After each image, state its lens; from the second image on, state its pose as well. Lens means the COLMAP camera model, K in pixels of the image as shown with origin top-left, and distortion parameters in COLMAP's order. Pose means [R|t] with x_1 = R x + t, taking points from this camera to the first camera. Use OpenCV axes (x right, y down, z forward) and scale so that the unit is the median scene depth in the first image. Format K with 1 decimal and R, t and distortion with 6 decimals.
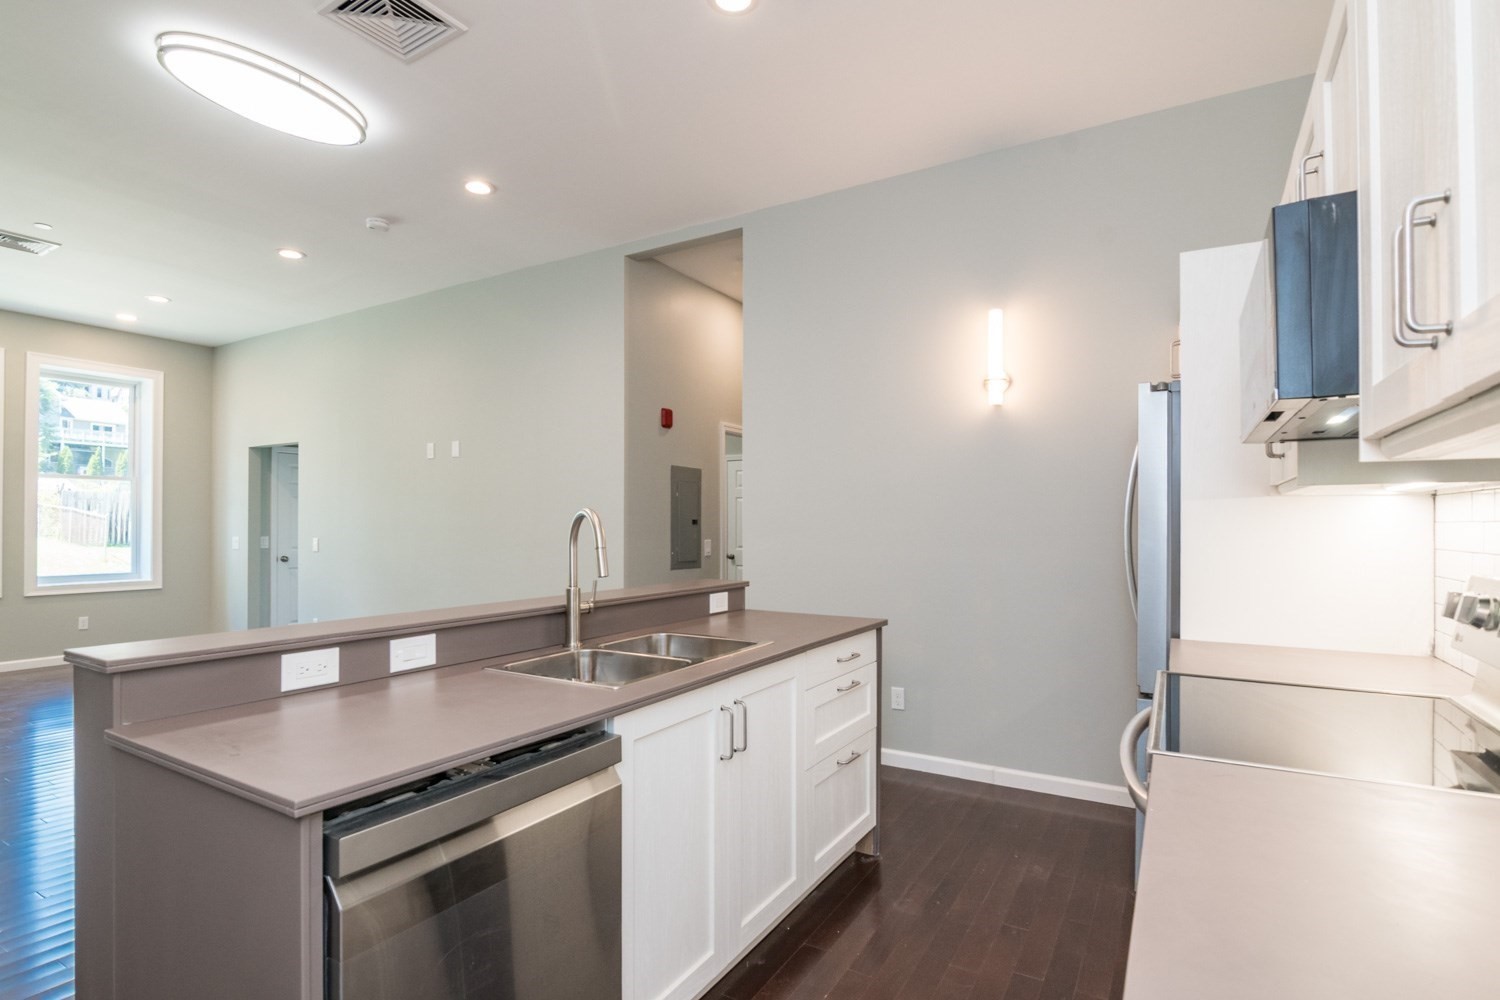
lens RADIAL K [[733.2, 0, 747.4], [0, 733.2, 515.7], [0, 0, 1]] dist [0.000645, 0.000156]
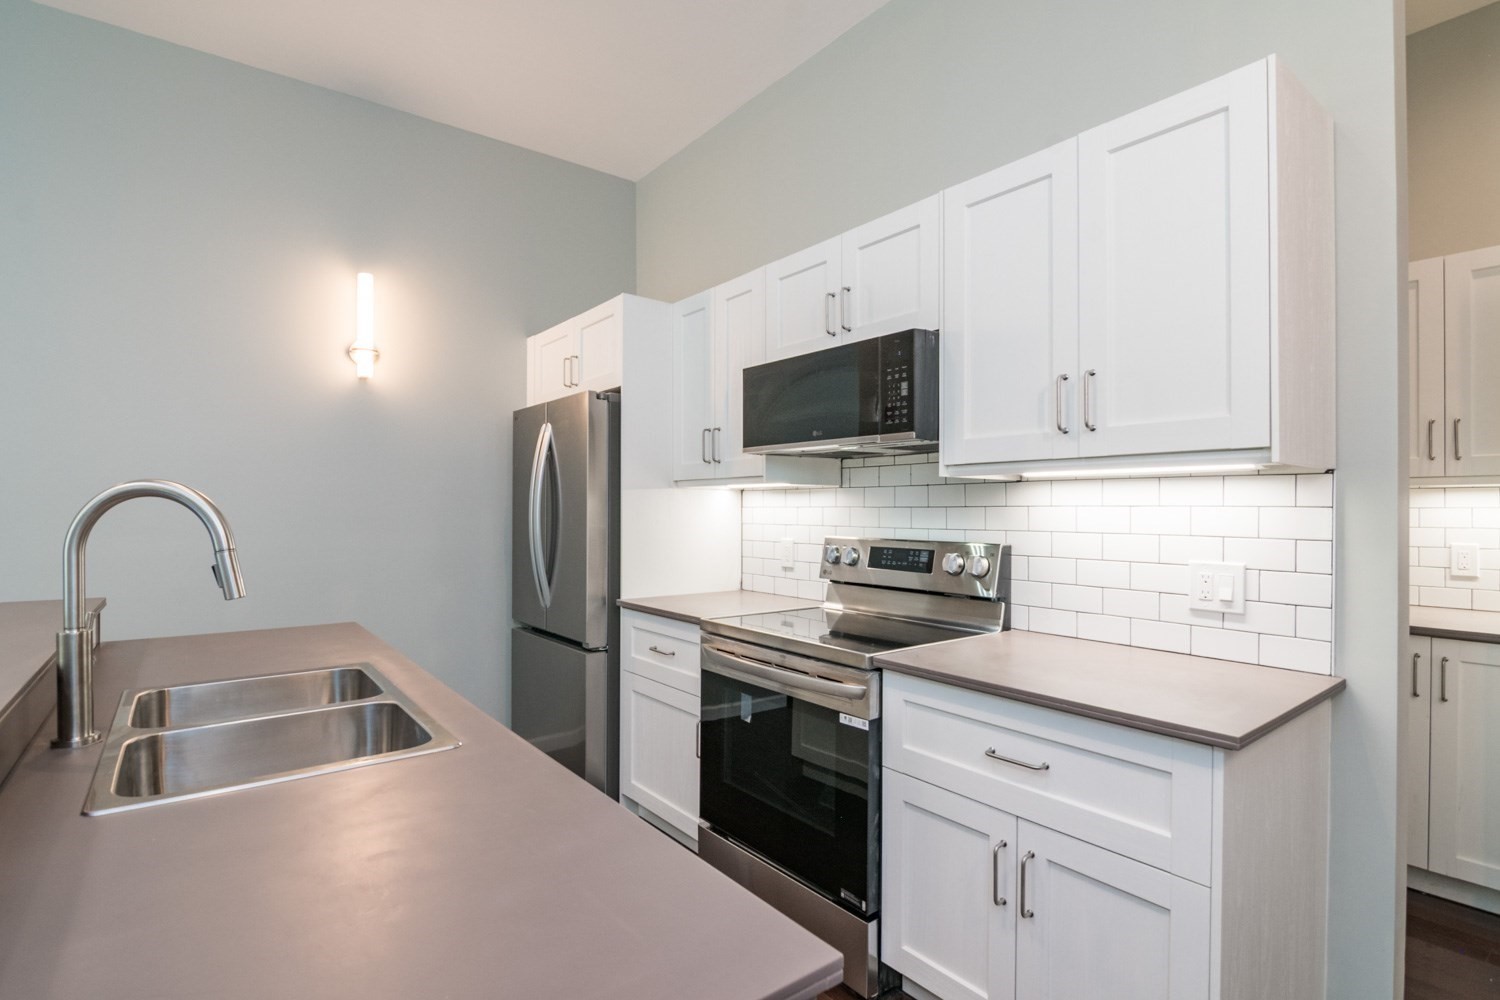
lens RADIAL K [[717.0, 0, 750.0], [0, 717.0, 500.0], [0, 0, 1]] dist [-0.026911, 0.000013]
pose [[0.357229, 0.012189, 0.933937, -0.513280], [-0.012849, 0.999884, -0.008135, 0.004221], [-0.933929, -0.009094, 0.357344, 0.376997]]
